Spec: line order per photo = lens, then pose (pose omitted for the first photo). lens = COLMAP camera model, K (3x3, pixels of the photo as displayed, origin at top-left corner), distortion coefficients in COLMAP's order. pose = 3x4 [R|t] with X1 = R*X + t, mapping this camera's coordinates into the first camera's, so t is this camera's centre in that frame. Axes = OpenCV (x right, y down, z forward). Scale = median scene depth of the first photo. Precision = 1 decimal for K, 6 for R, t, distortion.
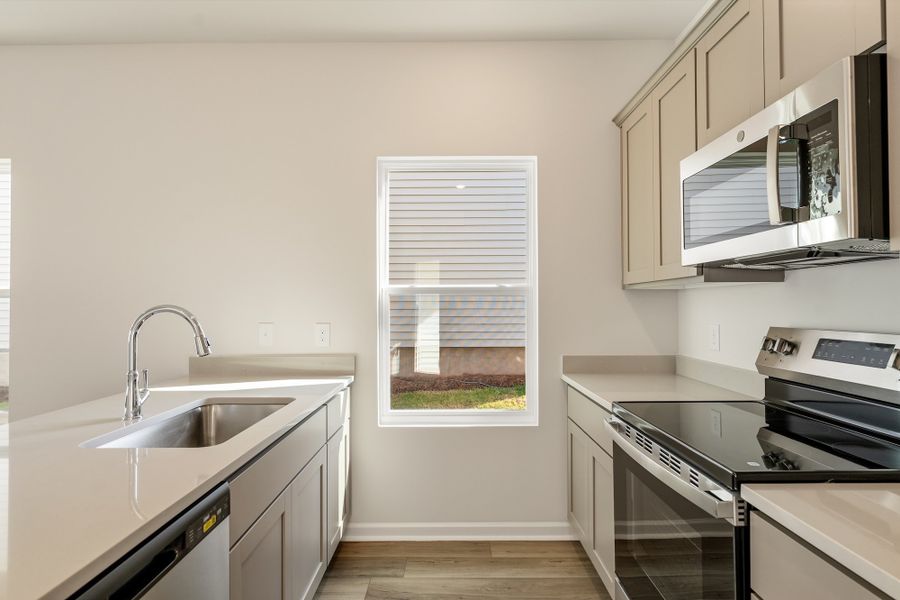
lens RADIAL K [[476.1, 0, 451.7], [0, 476.1, 297.5], [0, 0, 1]] dist [0.001395, 0.000581]
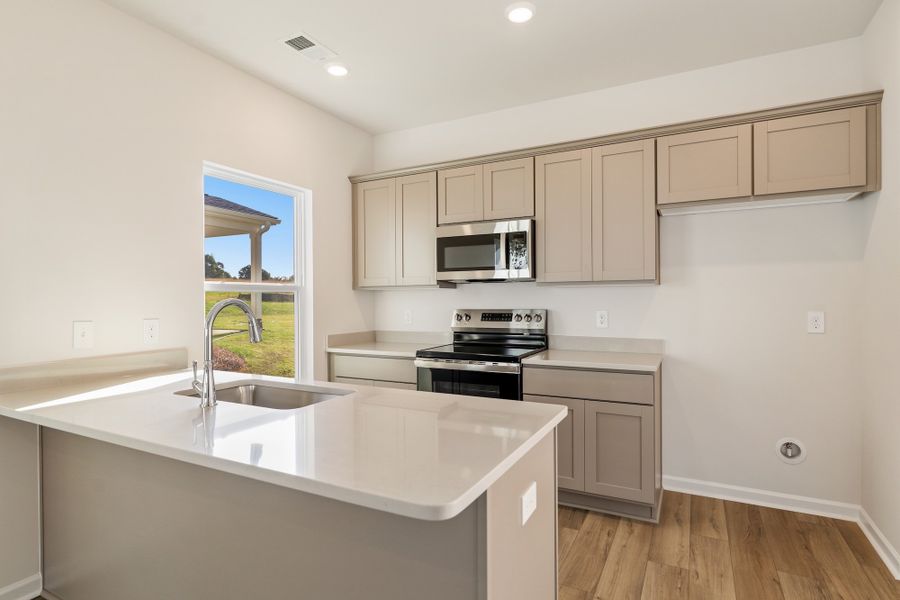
lens RADIAL K [[476.1, 0, 451.7], [0, 476.1, 297.5], [0, 0, 1]] dist [0.001395, 0.000581]
pose [[0.456343, 0.004009, 0.889795, -1.390507], [-0.010894, 0.999940, 0.001082, 0.006285], [-0.889737, -0.010187, 0.456360, 0.022640]]
